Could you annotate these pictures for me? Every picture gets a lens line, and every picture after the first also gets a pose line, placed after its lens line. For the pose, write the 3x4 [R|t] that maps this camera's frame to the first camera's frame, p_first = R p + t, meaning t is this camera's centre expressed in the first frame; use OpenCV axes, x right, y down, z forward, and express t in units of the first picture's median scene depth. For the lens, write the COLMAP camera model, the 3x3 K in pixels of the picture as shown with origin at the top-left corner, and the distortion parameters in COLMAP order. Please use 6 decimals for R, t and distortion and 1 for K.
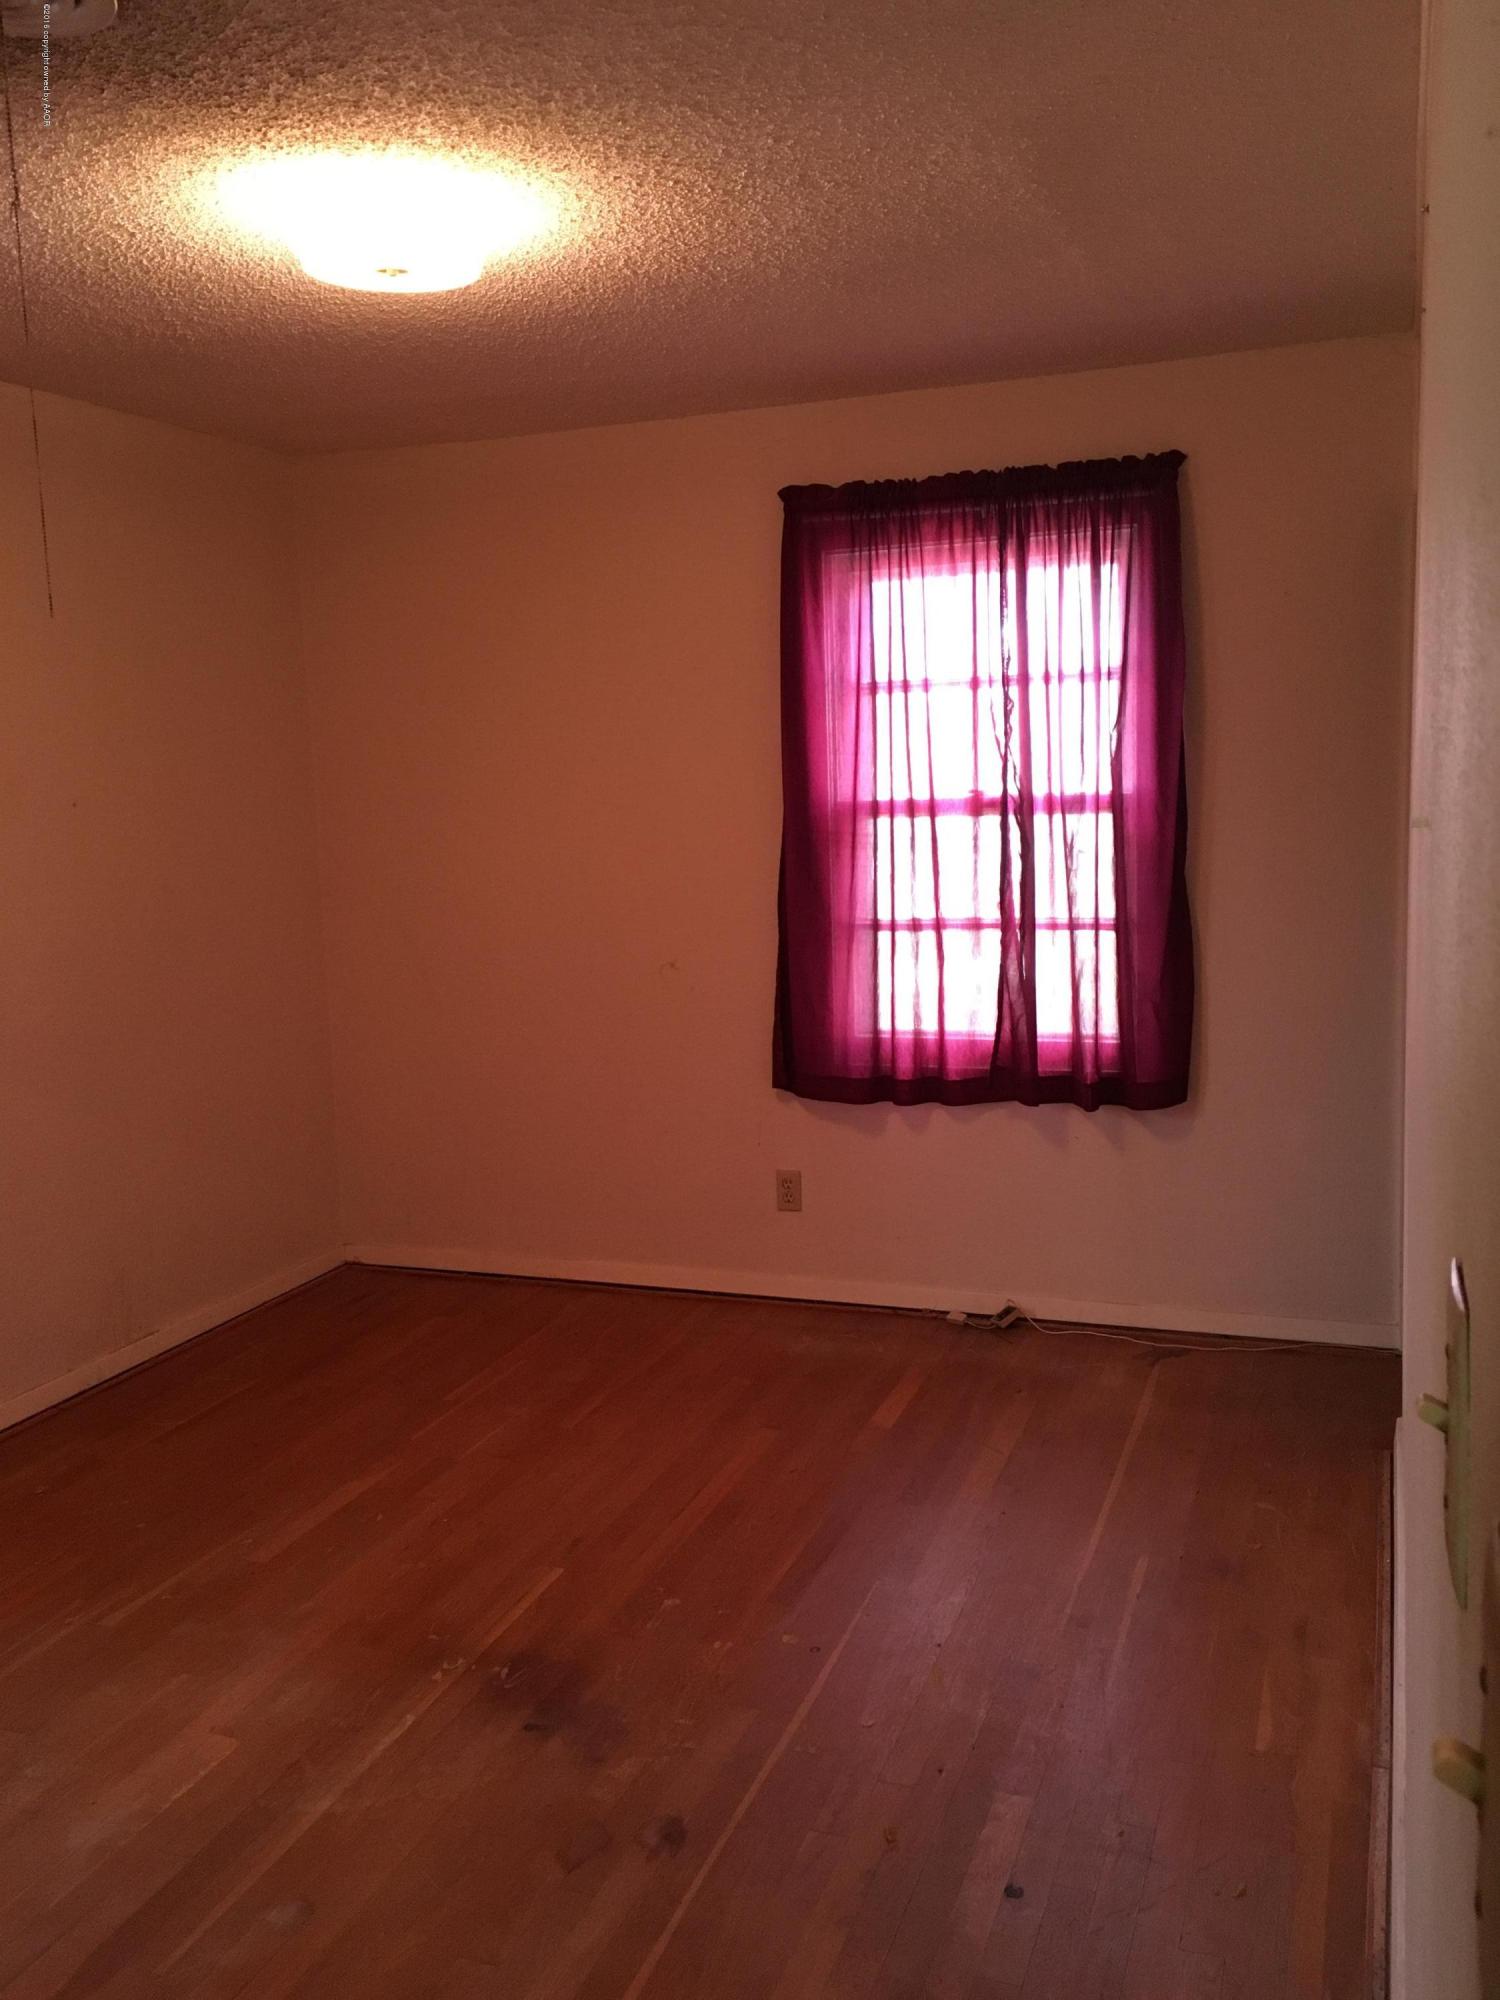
lens RADIAL K [[1705.1, 0, 744.4], [0, 1705.1, 993.1], [0, 0, 1]] dist [0.086065, -0.119376]
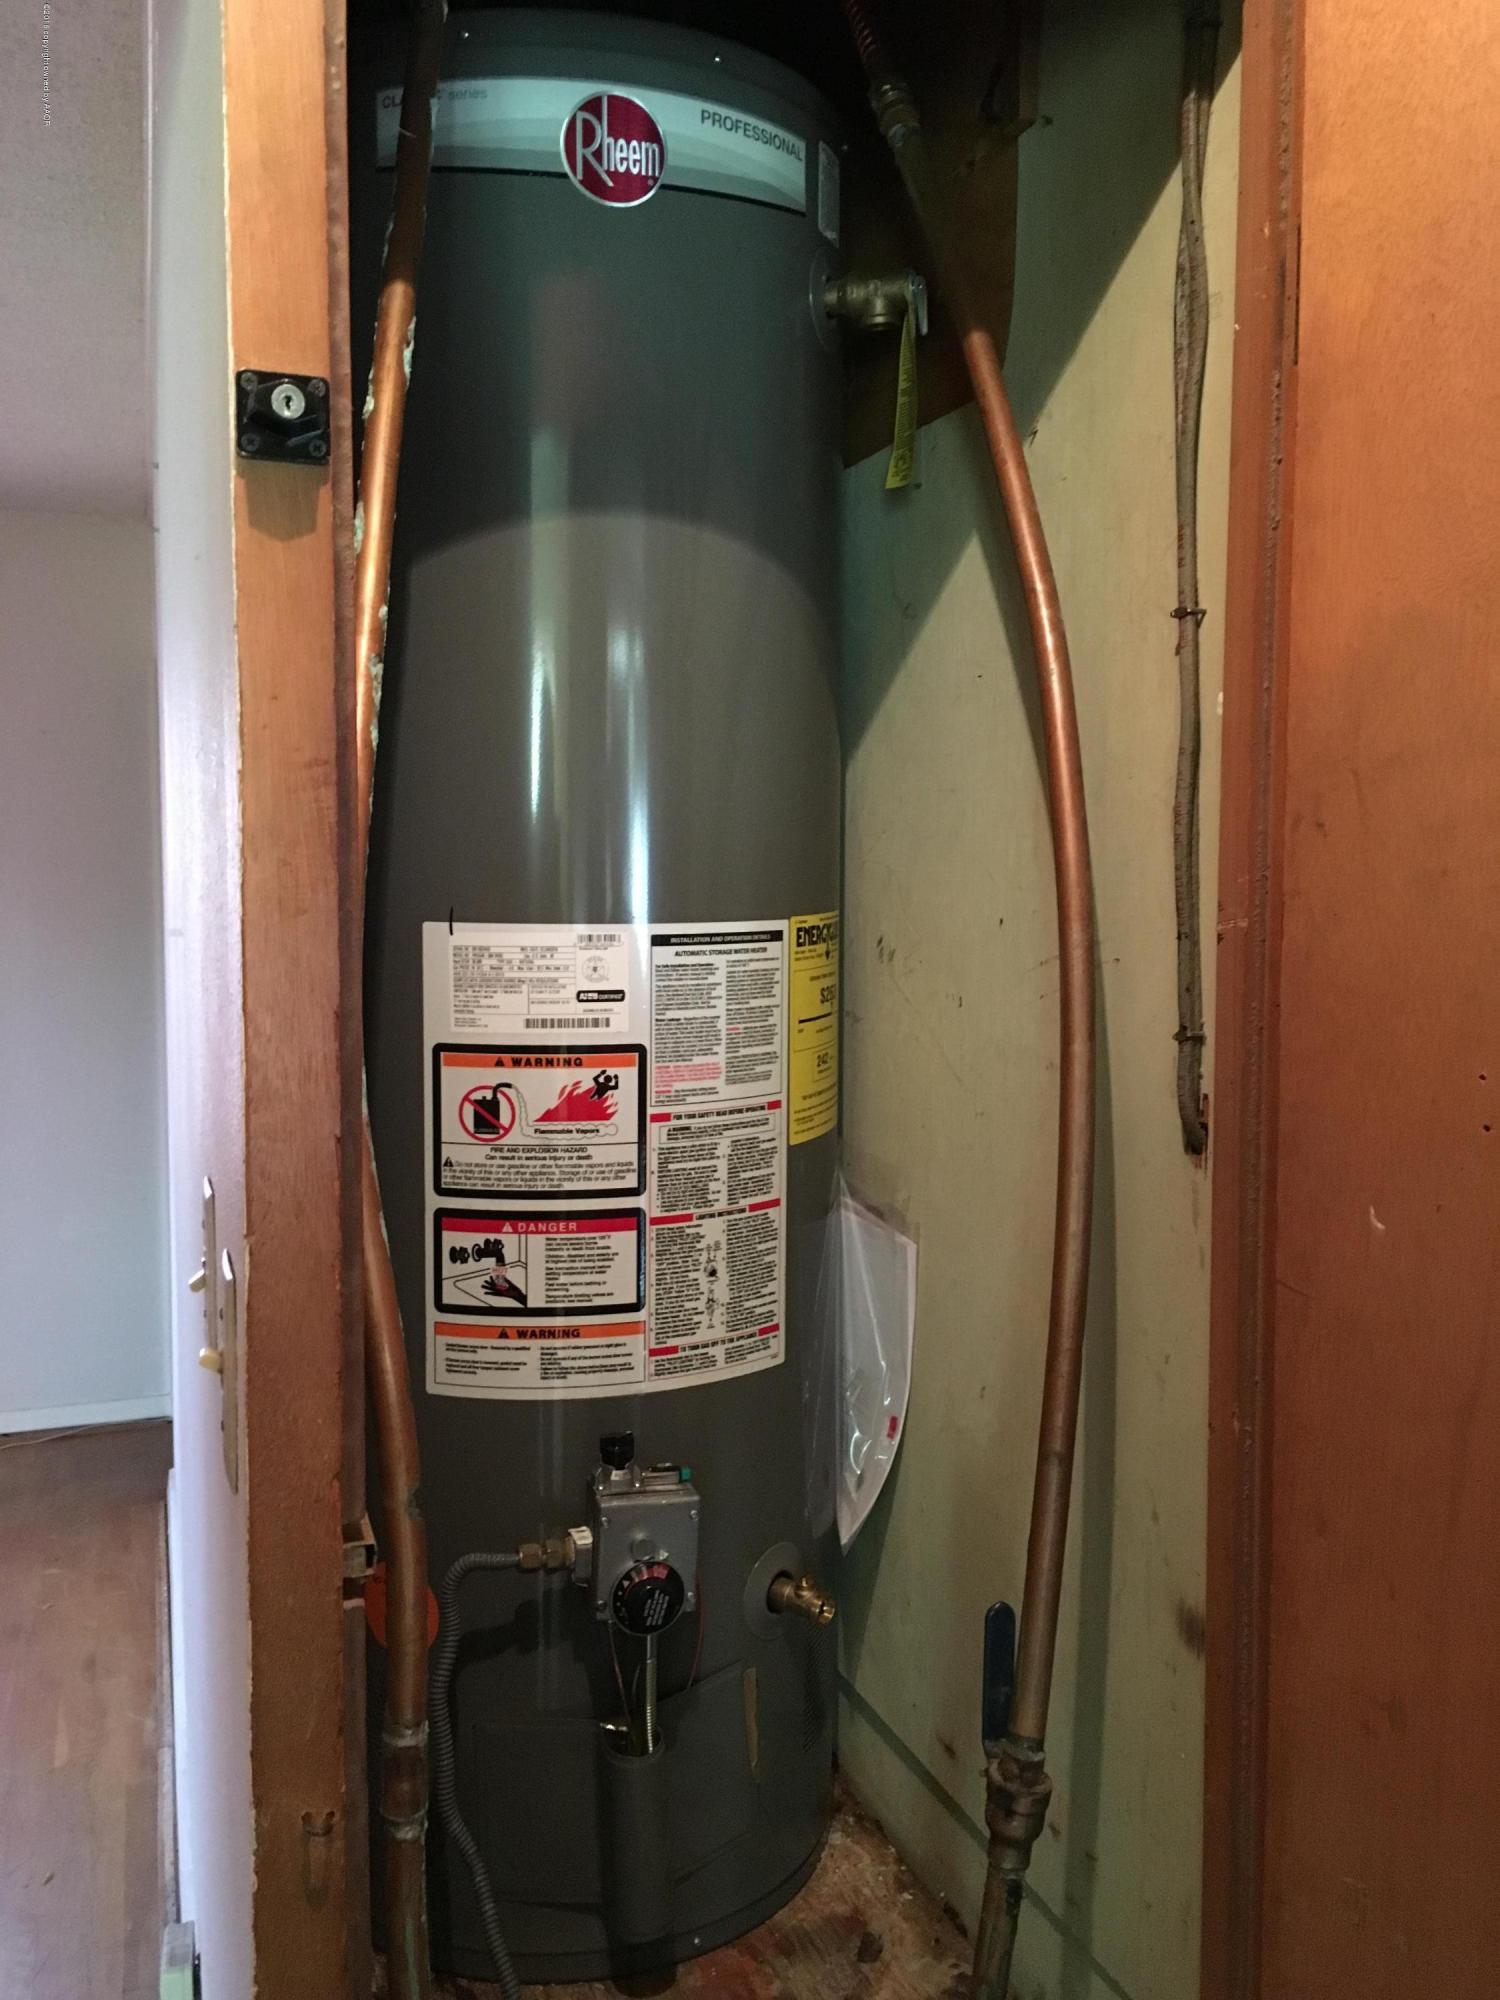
lens RADIAL K [[1705.1, 0, 746.1], [0, 1705.1, 997.9], [0, 0, 1]] dist [0.086065, -0.119376]
pose [[0.768291, -0.009221, 0.640035, -0.071146], [0.055495, 0.997091, -0.052251, 0.025027], [-0.637691, 0.075663, 0.766567, -0.176633]]
